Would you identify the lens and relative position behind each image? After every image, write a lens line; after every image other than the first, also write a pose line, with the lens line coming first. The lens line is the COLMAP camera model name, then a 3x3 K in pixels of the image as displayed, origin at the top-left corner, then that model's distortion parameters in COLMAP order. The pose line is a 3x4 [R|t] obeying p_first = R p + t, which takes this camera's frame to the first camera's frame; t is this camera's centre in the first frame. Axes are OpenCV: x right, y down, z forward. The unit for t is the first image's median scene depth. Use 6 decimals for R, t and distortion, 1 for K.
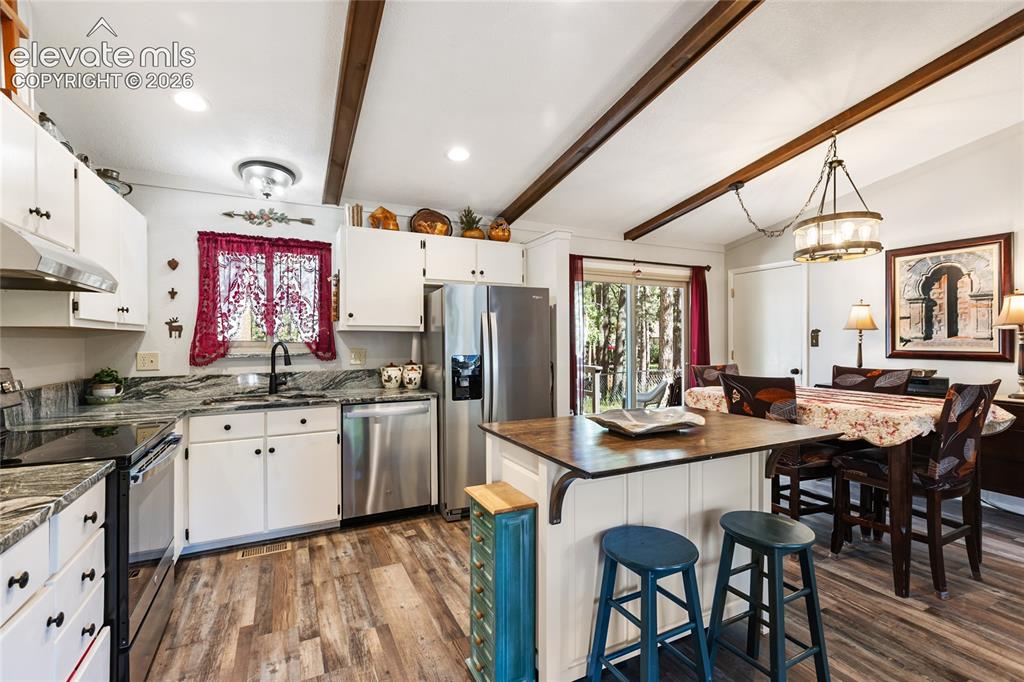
lens RADIAL K [[468.3, 0, 514.1], [0, 468.3, 340.1], [0, 0, 1]] dist [0.007569, 0.000409]
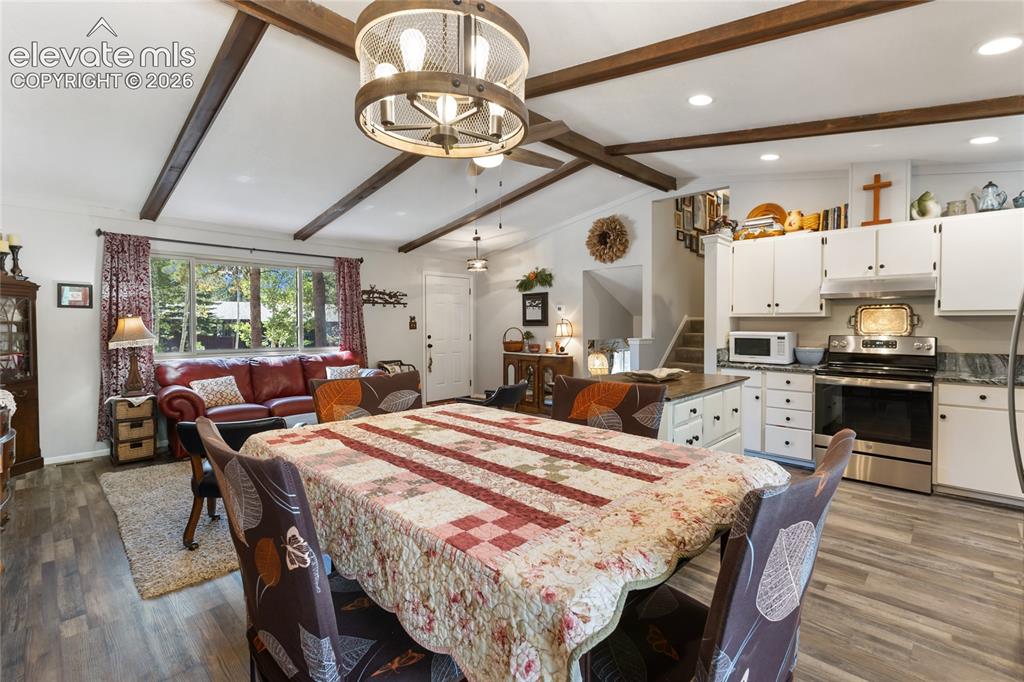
lens RADIAL K [[468.3, 0, 517.3], [0, 468.3, 332.1], [0, 0, 1]] dist [0.007569, 0.000409]
pose [[-0.941369, 0.011235, -0.337193, 0.719588], [0.003531, 0.999719, 0.023451, -0.008467], [0.337361, 0.020885, -0.941144, 1.331353]]
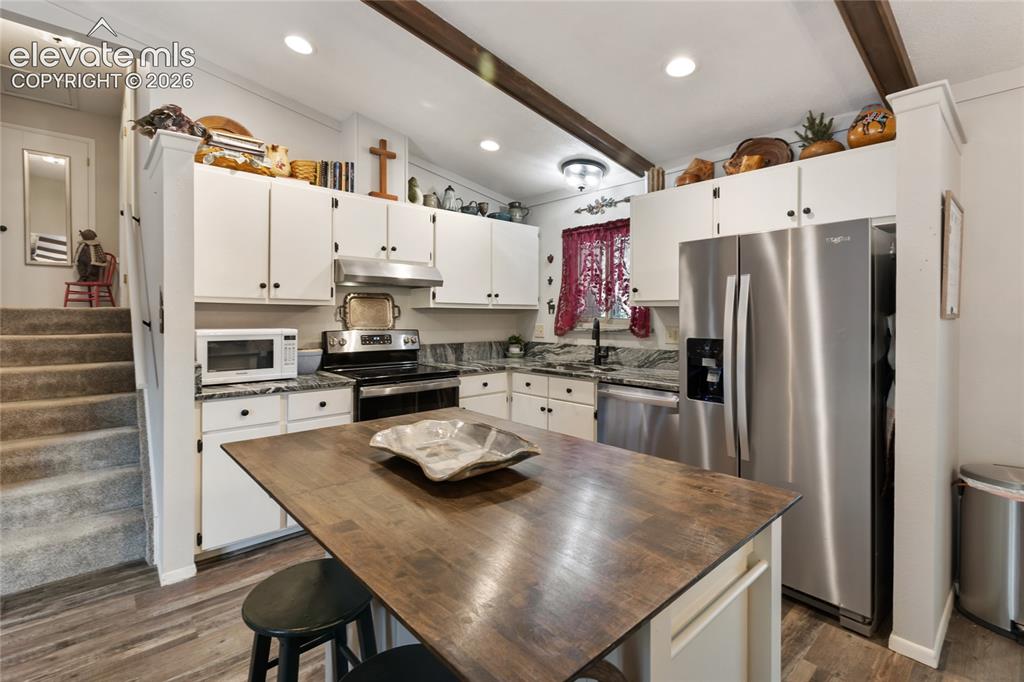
lens RADIAL K [[468.3, 0, 508.3], [0, 468.3, 317.7], [0, 0, 1]] dist [0.007569, 0.000409]
pose [[0.257416, 0.008031, -0.966267, 0.499351], [-0.006491, 0.999957, 0.006582, -0.002670], [0.966279, 0.004578, 0.257458, 0.514883]]
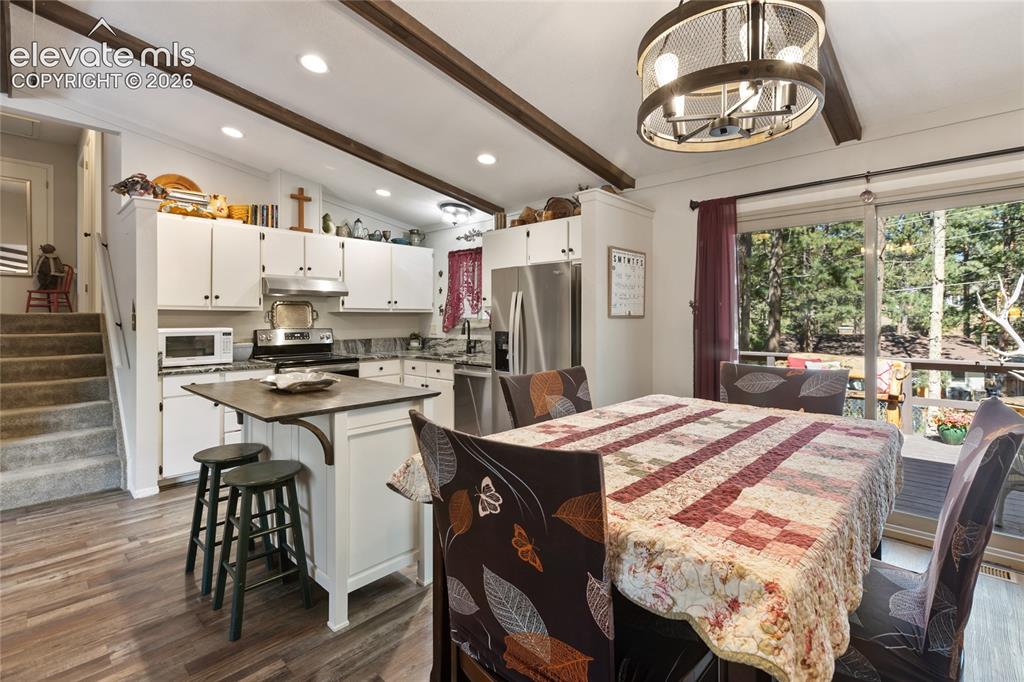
lens RADIAL K [[468.3, 0, 512.5], [0, 468.3, 315.4], [0, 0, 1]] dist [0.007569, 0.000409]
pose [[0.341227, -0.000839, -0.939980, 0.939549], [-0.001614, 0.999998, -0.001478, -0.005036], [0.939979, 0.002022, 0.341225, 0.624366]]
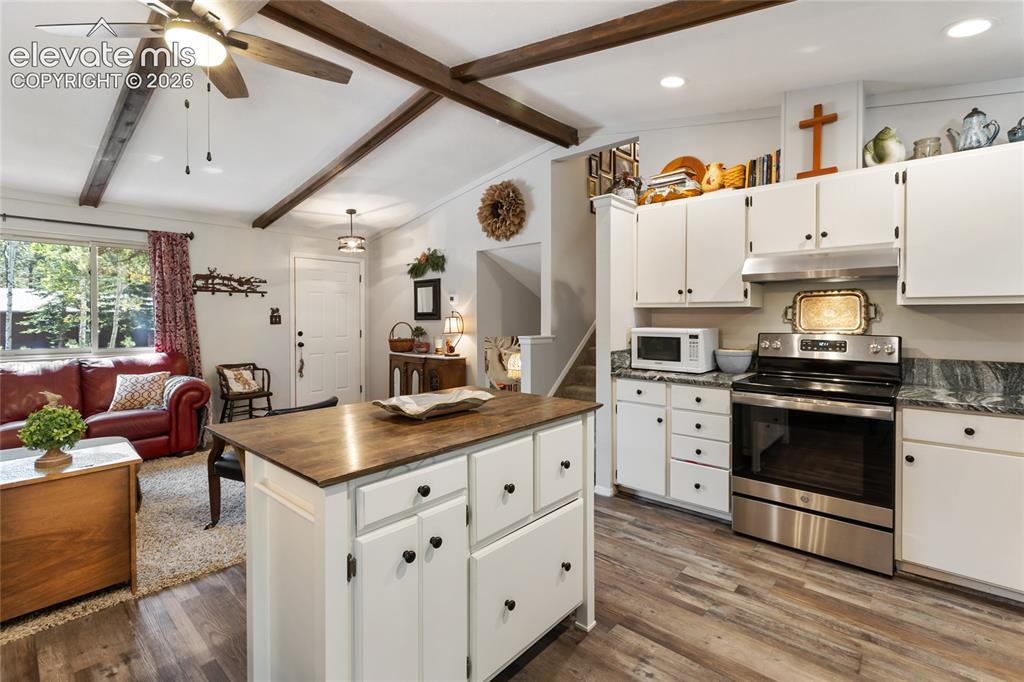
lens RADIAL K [[468.3, 0, 520.5], [0, 468.3, 322.3], [0, 0, 1]] dist [0.007569, 0.000409]
pose [[-0.927483, 0.008930, -0.373758, 0.265187], [0.003334, 0.999872, 0.015617, -0.003893], [0.373850, 0.013239, -0.927395, 1.093530]]
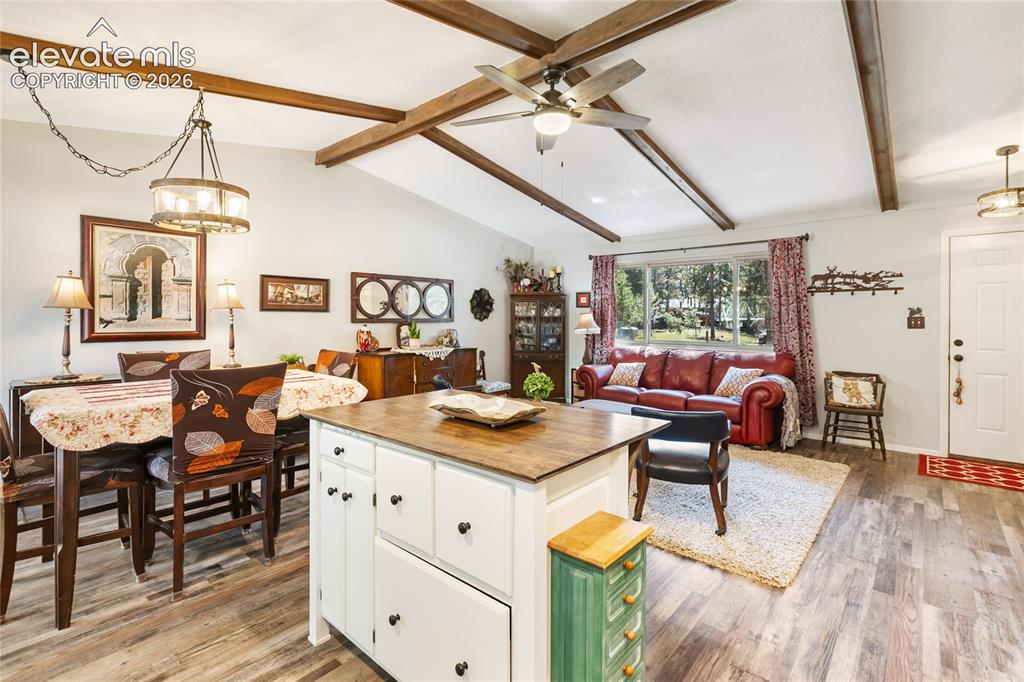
lens RADIAL K [[468.3, 0, 515.0], [0, 468.3, 318.7], [0, 0, 1]] dist [0.007569, 0.000409]
pose [[-0.381745, 0.000629, 0.924268, -0.337151], [0.002376, 0.999997, 0.000301, -0.003936], [-0.924265, 0.002311, -0.381745, 0.732692]]
